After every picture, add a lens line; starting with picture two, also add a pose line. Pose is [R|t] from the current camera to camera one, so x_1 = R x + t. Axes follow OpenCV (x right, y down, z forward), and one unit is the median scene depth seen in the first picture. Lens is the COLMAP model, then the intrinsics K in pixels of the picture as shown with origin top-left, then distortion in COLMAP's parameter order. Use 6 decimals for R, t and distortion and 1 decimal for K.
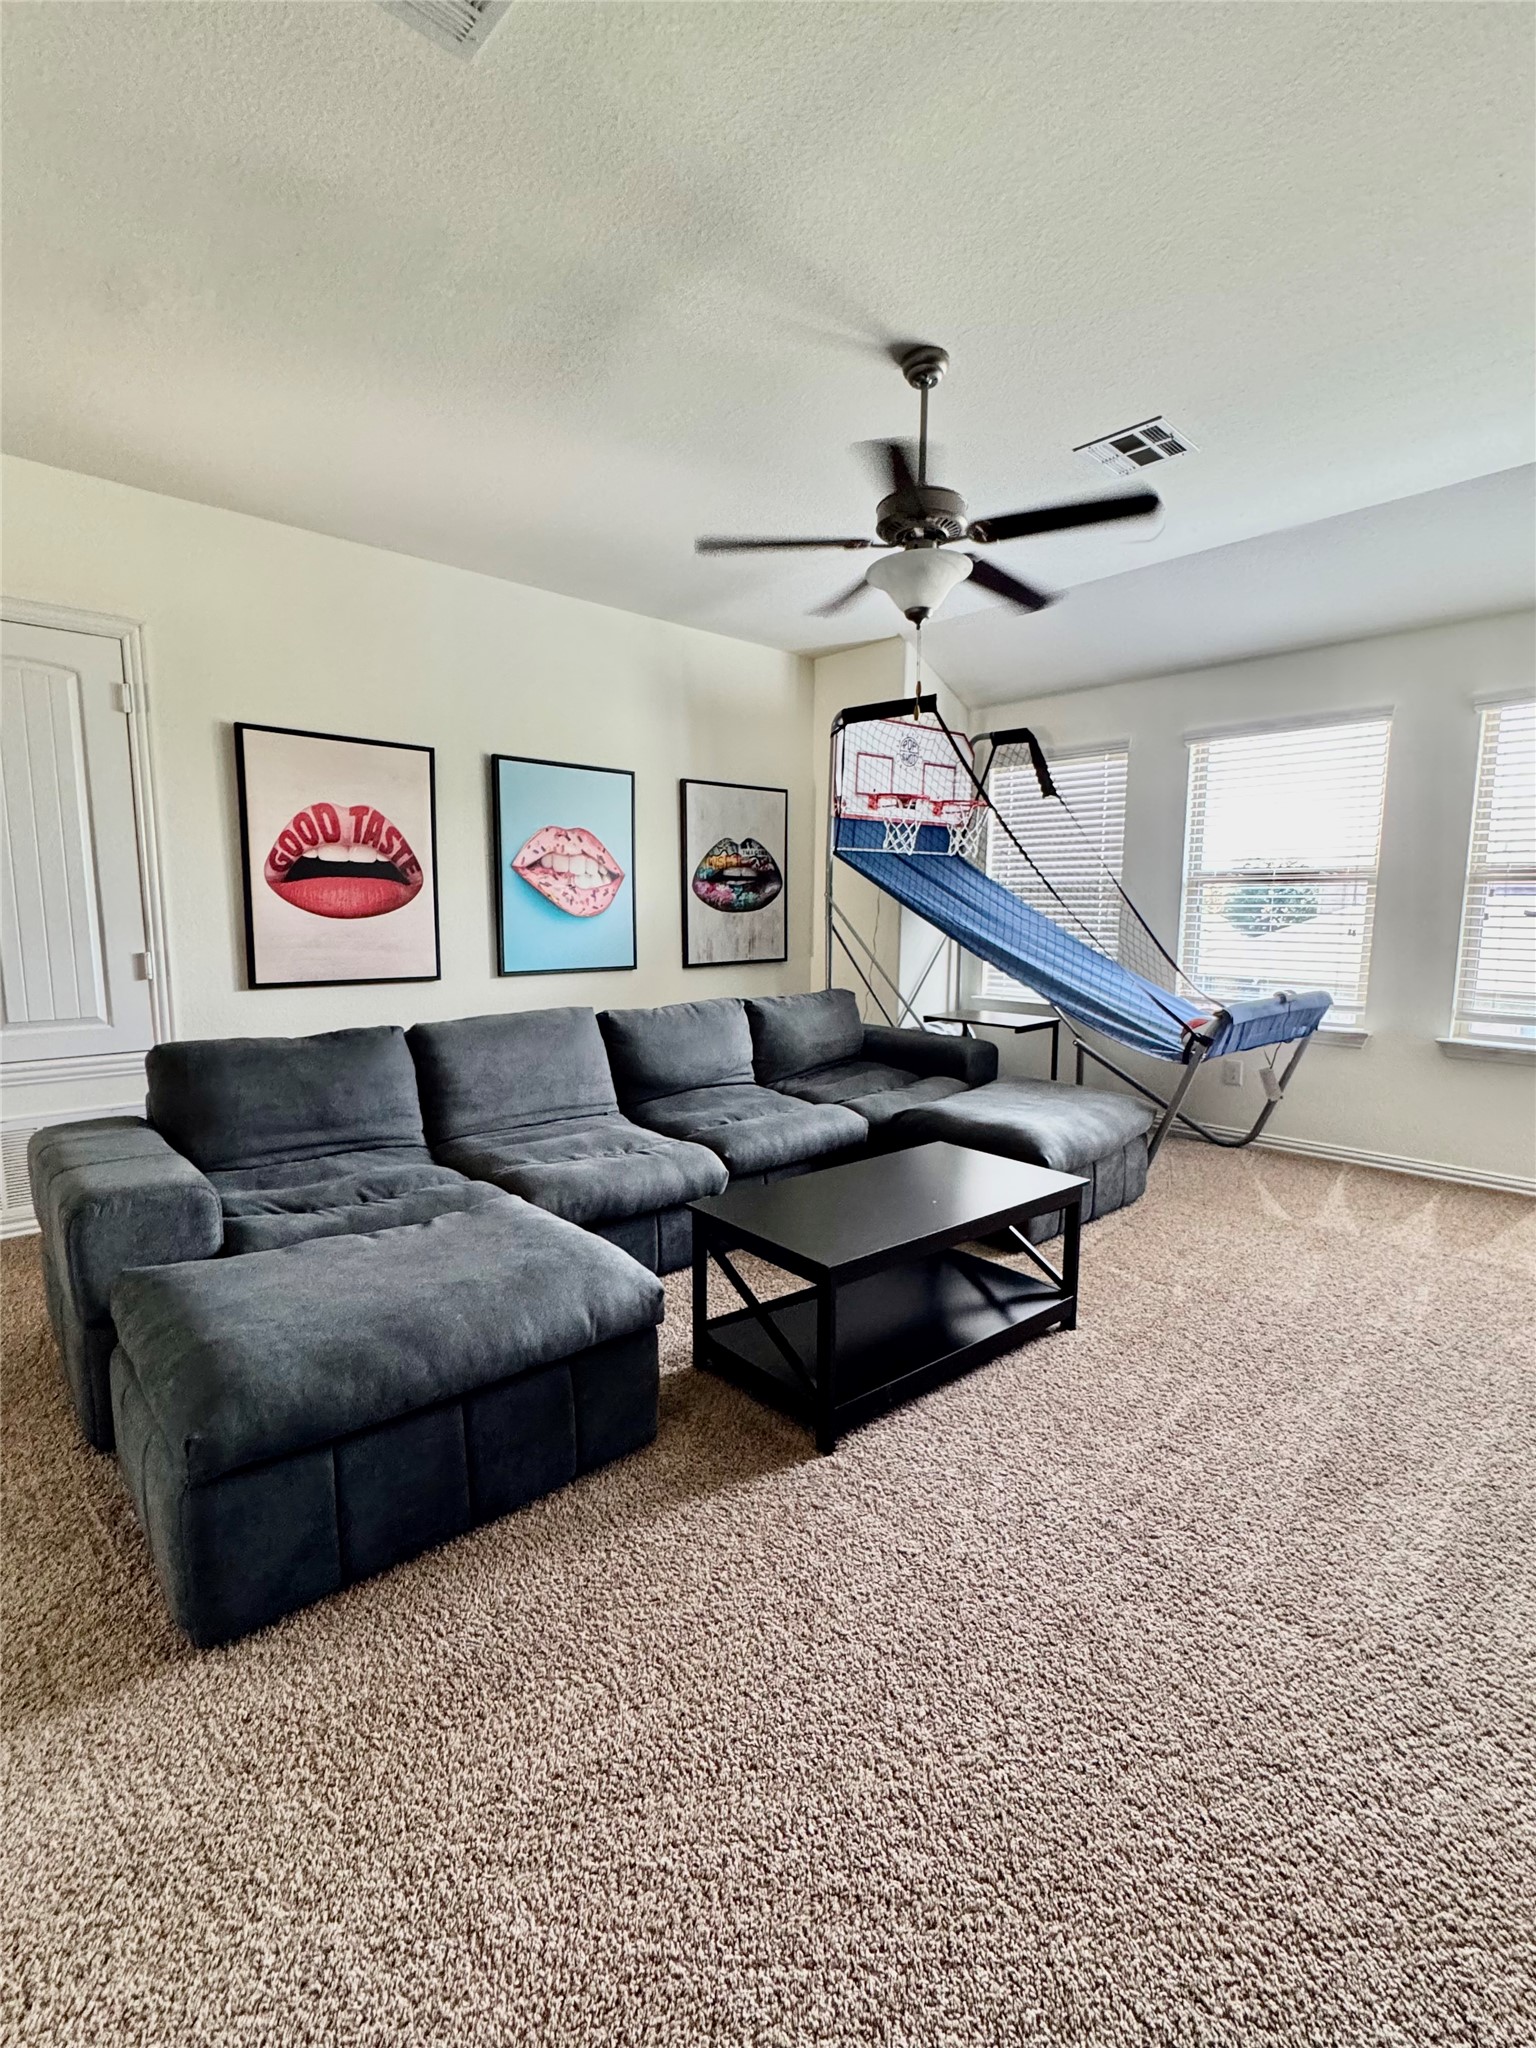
lens RADIAL K [[925.6, 0, 768.0], [0, 925.6, 1024.0], [0, 0, 1]] dist [-0.003581, 0.000588]
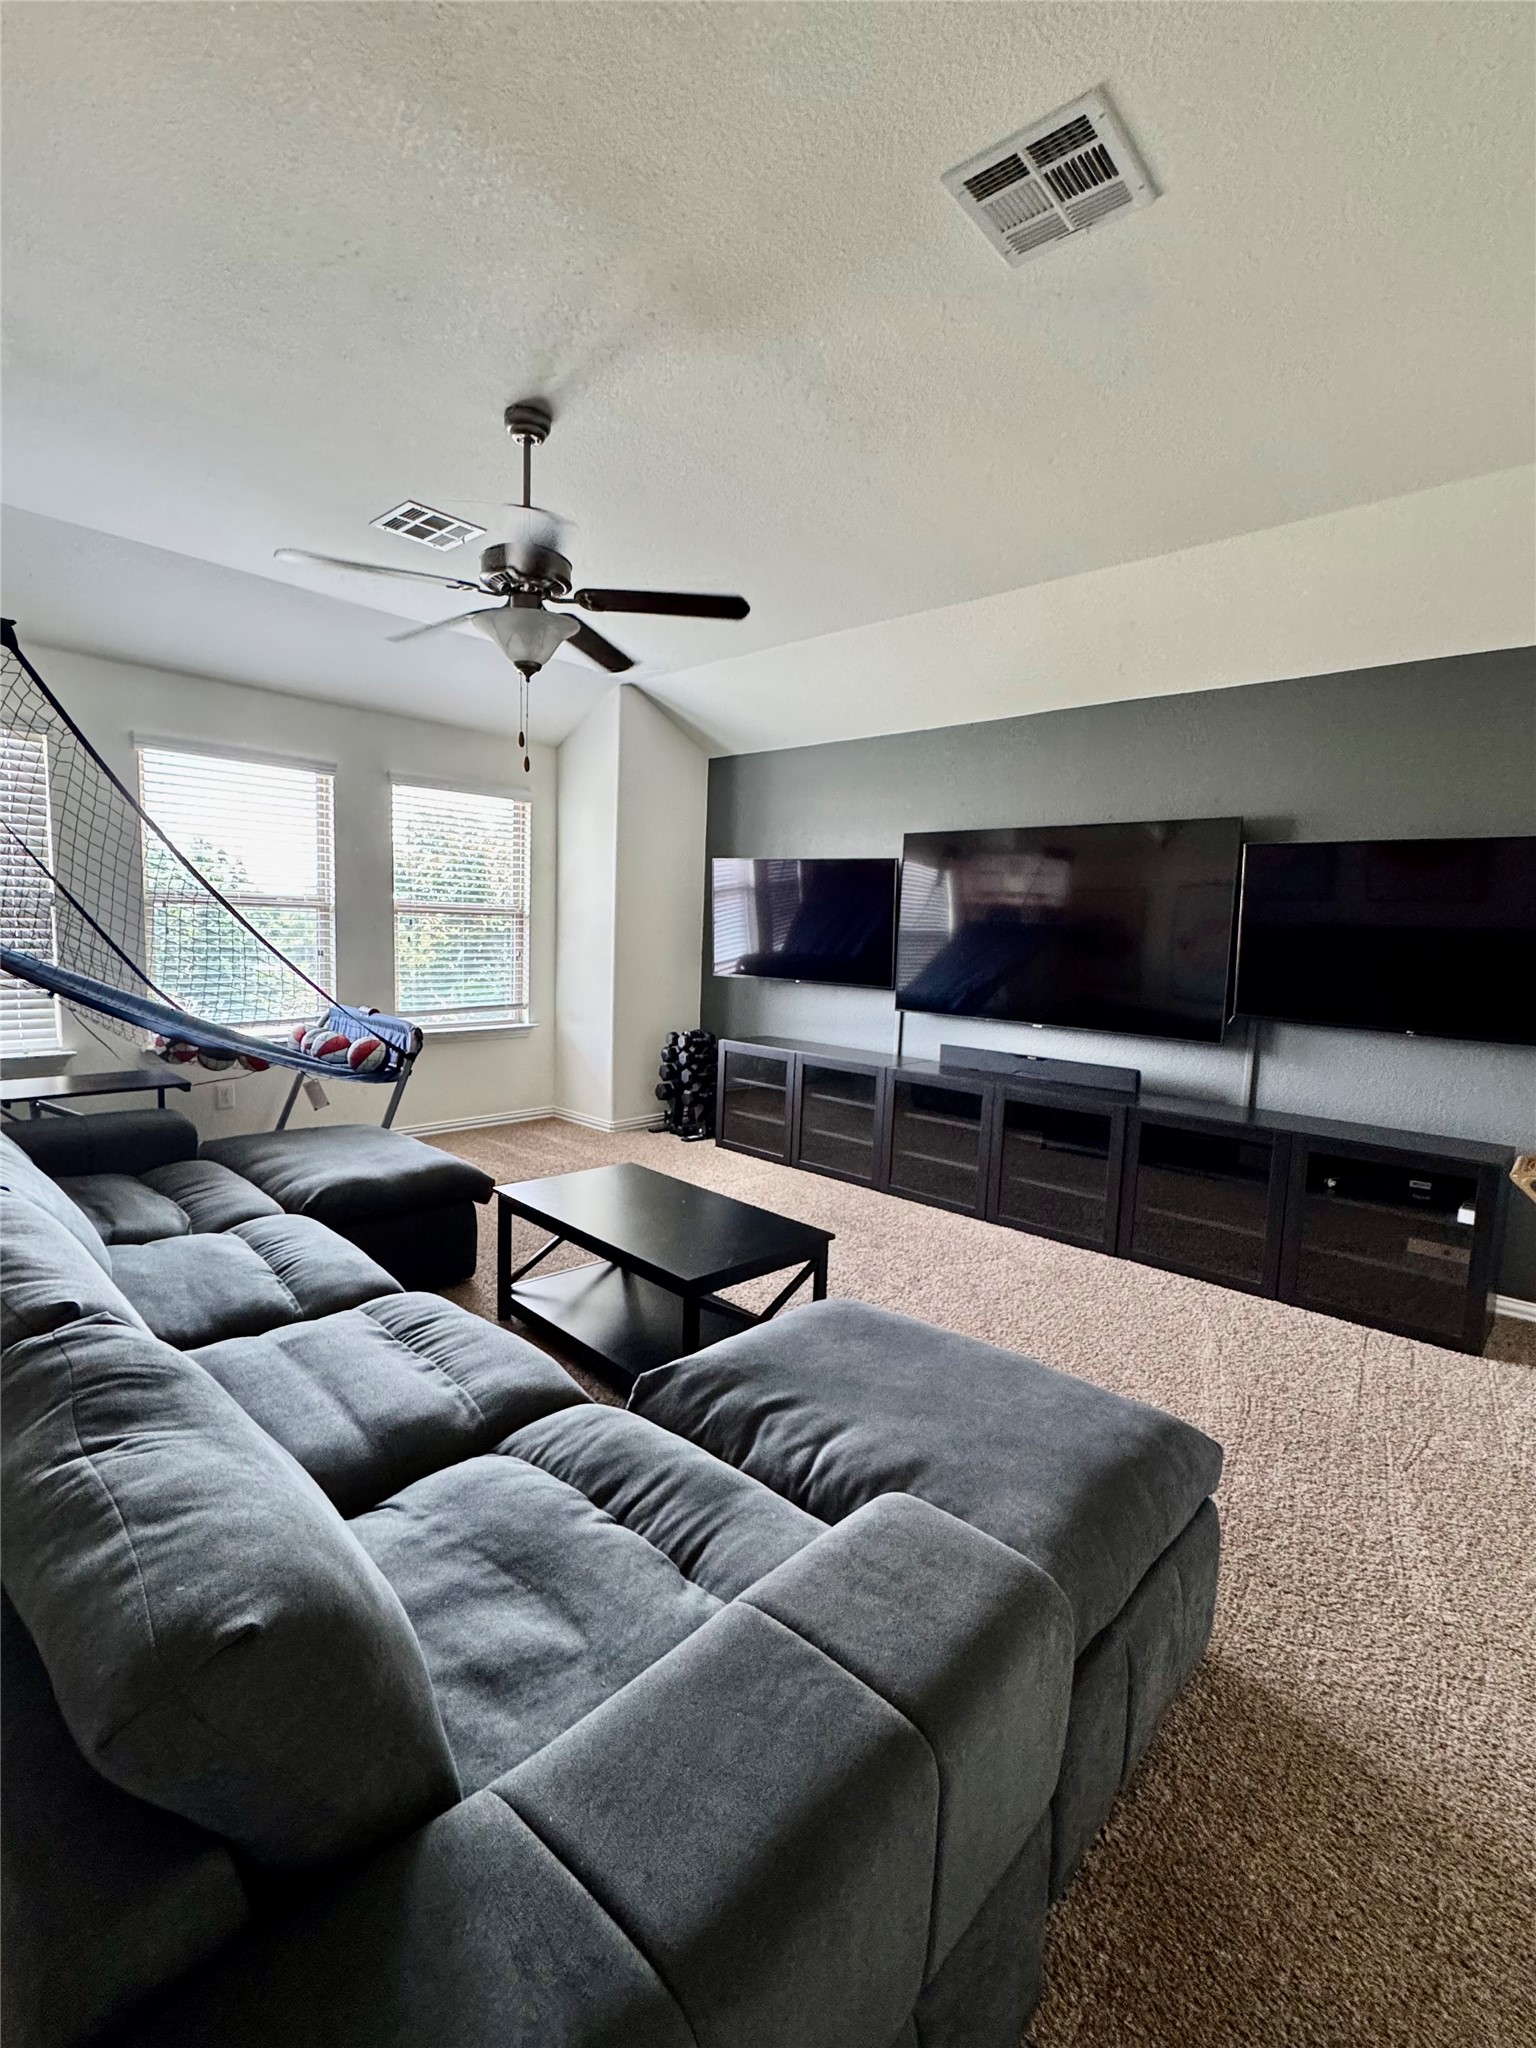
lens RADIAL K [[925.6, 0, 768.0], [0, 925.6, 1024.0], [0, 0, 1]] dist [-0.003581, 0.000588]
pose [[-0.092331, -0.110999, 0.989522, -1.603506], [0.088986, 0.988871, 0.119229, -0.274068], [-0.991744, 0.099062, -0.081426, 1.517204]]
